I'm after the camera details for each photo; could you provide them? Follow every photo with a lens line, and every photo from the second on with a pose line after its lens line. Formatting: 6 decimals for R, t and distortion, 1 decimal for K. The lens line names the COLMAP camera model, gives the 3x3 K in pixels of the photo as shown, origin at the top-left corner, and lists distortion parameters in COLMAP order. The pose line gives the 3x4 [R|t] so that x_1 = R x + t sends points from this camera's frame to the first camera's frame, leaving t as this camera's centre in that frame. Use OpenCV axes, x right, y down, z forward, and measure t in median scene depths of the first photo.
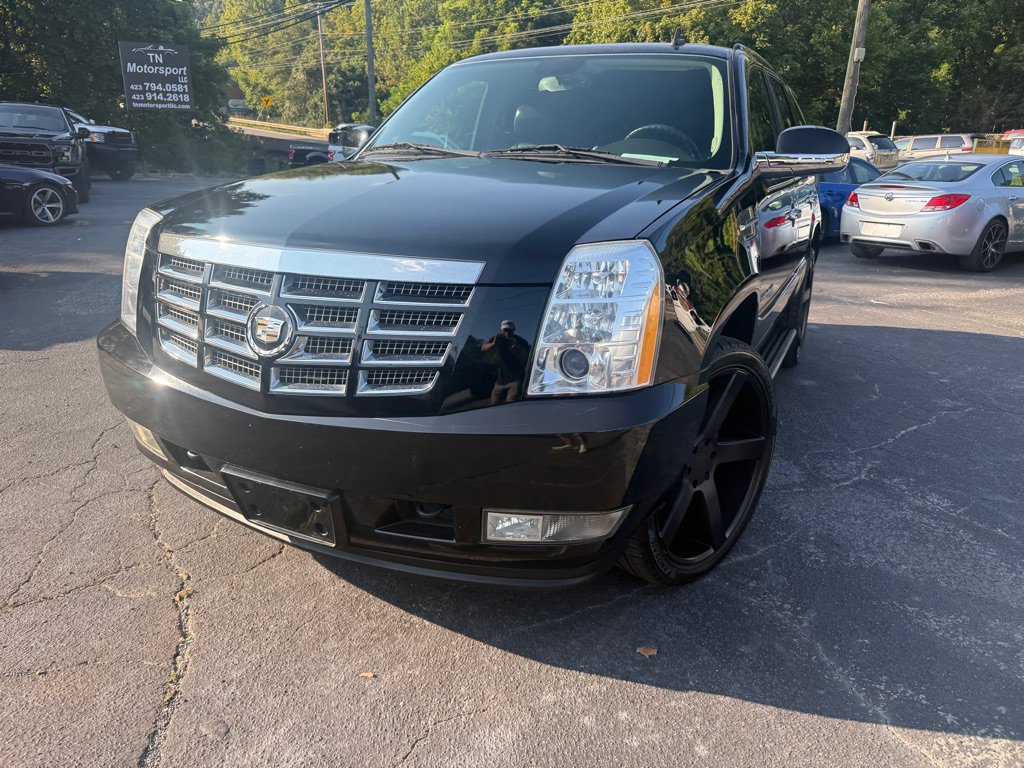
lens RADIAL K [[722.3, 0, 502.9], [0, 722.3, 386.9], [0, 0, 1]] dist [0.008057, -0.015953]
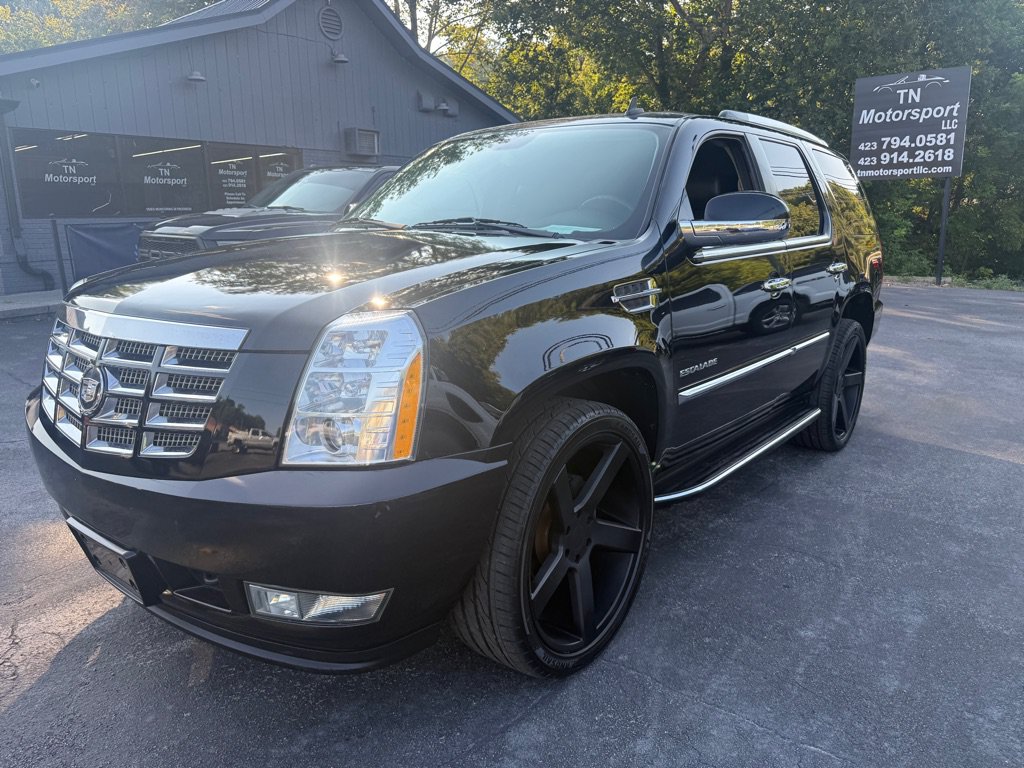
lens RADIAL K [[722.3, 0, 515.2], [0, 722.3, 377.3], [0, 0, 1]] dist [0.008057, -0.015953]
pose [[0.978502, 0.026763, -0.204492, 0.509161], [-0.048017, 0.993859, -0.099693, -0.021534], [0.200568, 0.107369, 0.973778, 0.084319]]
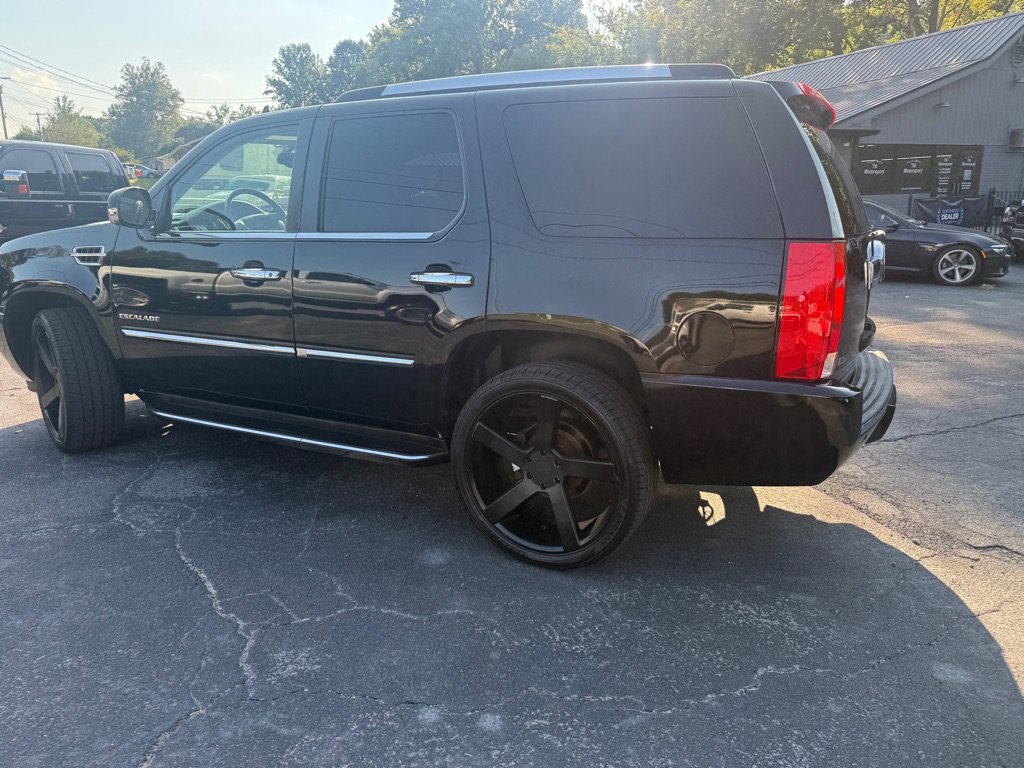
lens RADIAL K [[722.3, 0, 515.8], [0, 722.3, 381.2], [0, 0, 1]] dist [0.008057, -0.015953]
pose [[-0.001096, 0.220886, -0.975299, 2.569004], [-0.309906, 0.927208, 0.210343, -0.787325], [0.950767, 0.302481, 0.067438, 2.501909]]
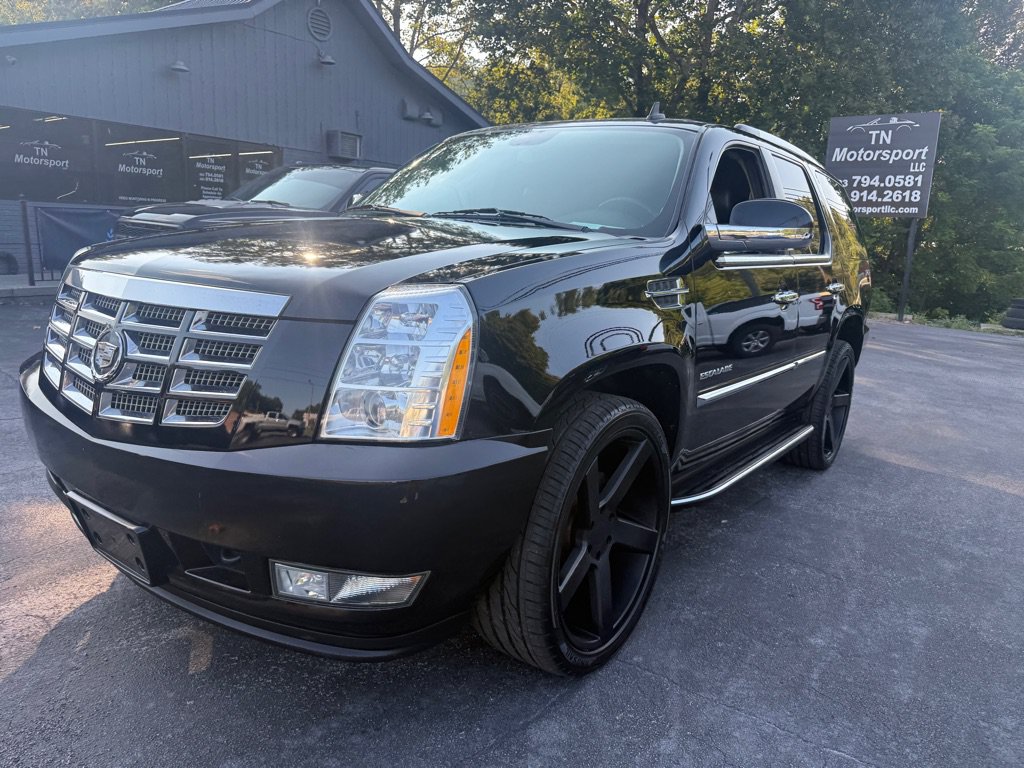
lens RADIAL K [[722.3, 0, 515.2], [0, 722.3, 383.9], [0, 0, 1]] dist [0.008057, -0.015953]
pose [[0.985564, 0.072377, -0.153053, 0.398256], [-0.091080, 0.988715, -0.118941, 0.029626], [0.142718, 0.131164, 0.981034, 0.094815]]
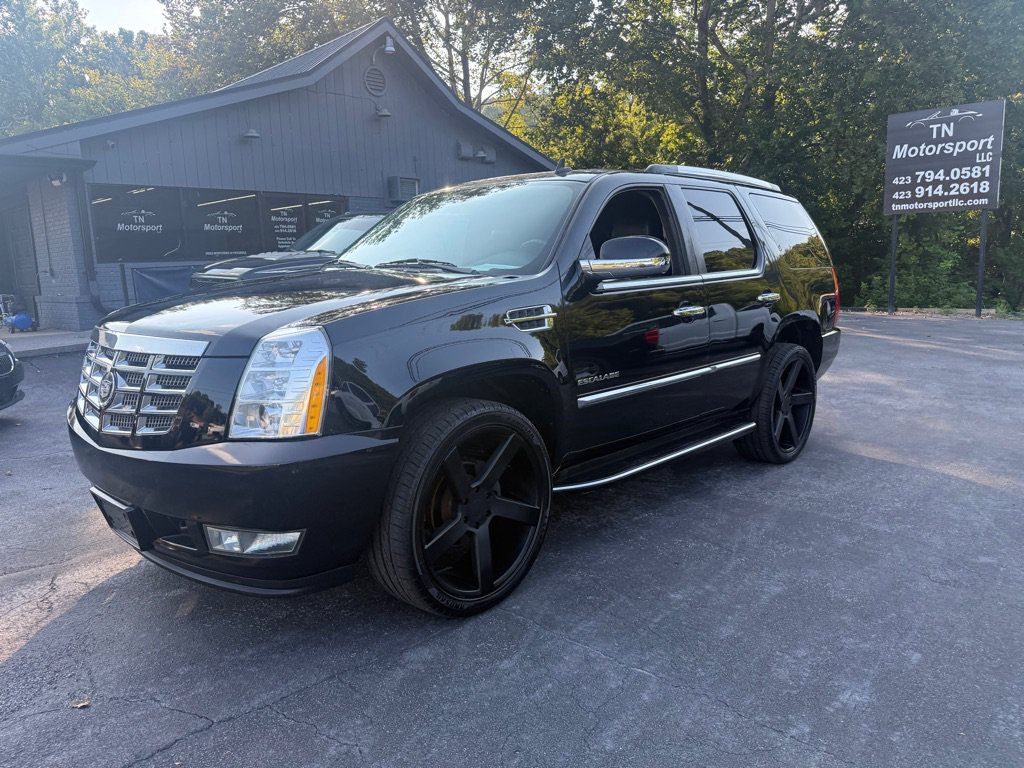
lens RADIAL K [[722.3, 0, 516.8], [0, 722.3, 379.6], [0, 0, 1]] dist [0.008057, -0.015953]
pose [[0.959148, 0.015649, -0.282471, 0.880913], [-0.058190, 0.988032, -0.142850, 0.062852], [0.276855, 0.153451, 0.948580, -0.154451]]
